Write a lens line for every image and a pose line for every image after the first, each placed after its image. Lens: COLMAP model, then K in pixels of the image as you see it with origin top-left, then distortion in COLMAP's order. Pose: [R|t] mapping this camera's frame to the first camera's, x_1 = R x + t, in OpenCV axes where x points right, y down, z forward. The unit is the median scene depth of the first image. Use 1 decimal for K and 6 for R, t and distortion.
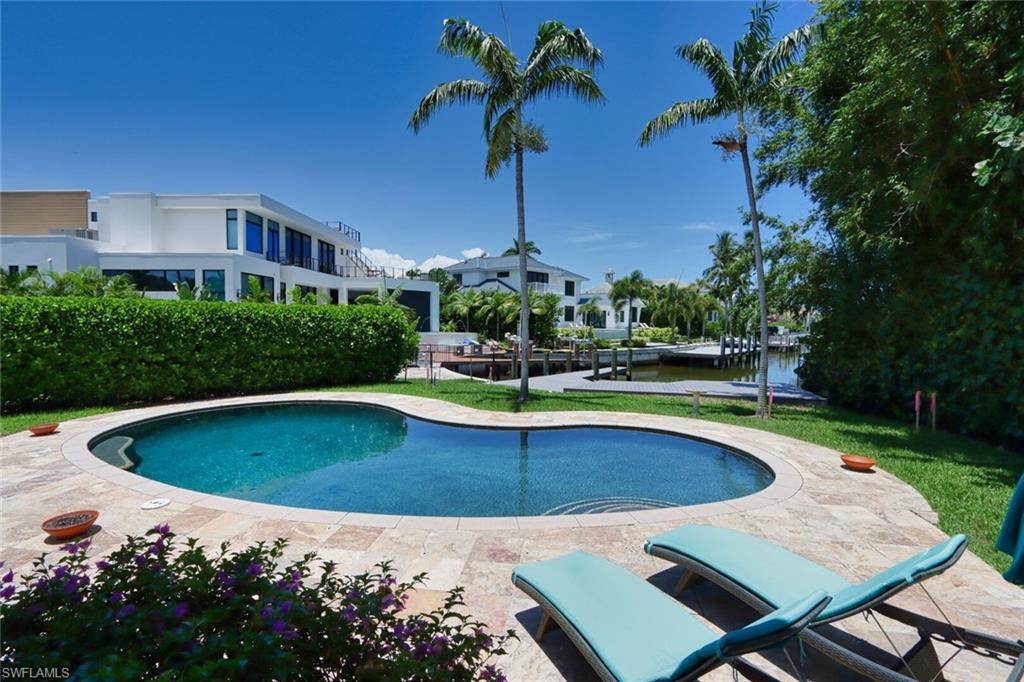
lens RADIAL K [[467.9, 0, 512.0], [0, 467.9, 341.0], [0, 0, 1]] dist [0.000356, 0.000137]
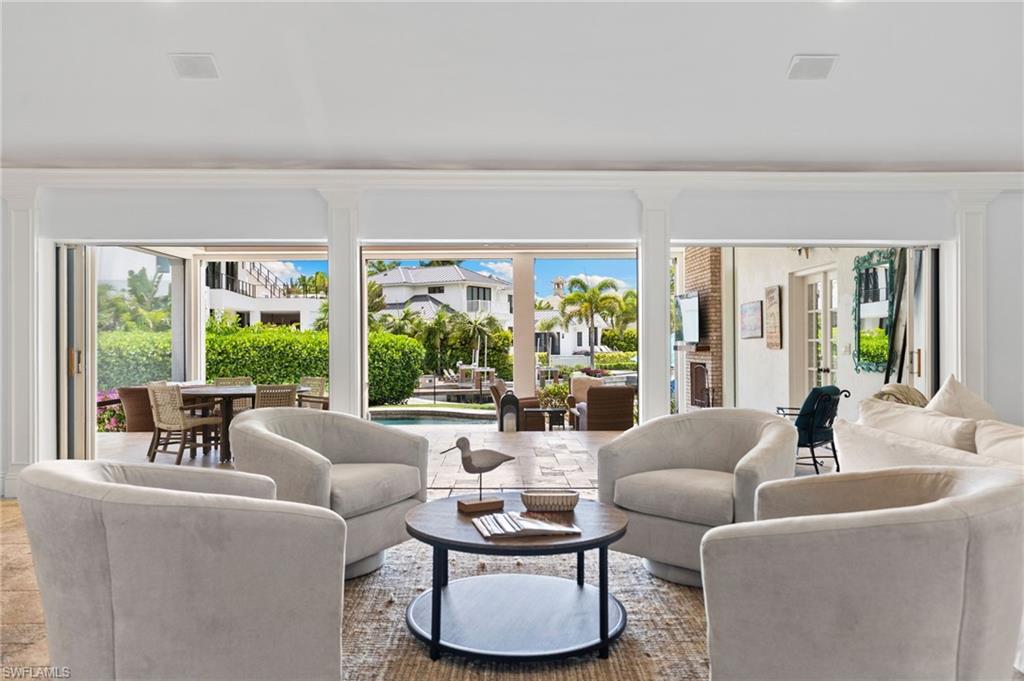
lens RADIAL K [[742.1, 0, 512.0], [0, 742.1, 340.5], [0, 0, 1]] dist [-0.002978, -0.000128]
pose [[0.987156, -0.014035, 0.159143, -0.112829], [0.021791, 0.998653, -0.047096, 0.010215], [-0.158267, 0.049958, 0.986132, -0.332957]]
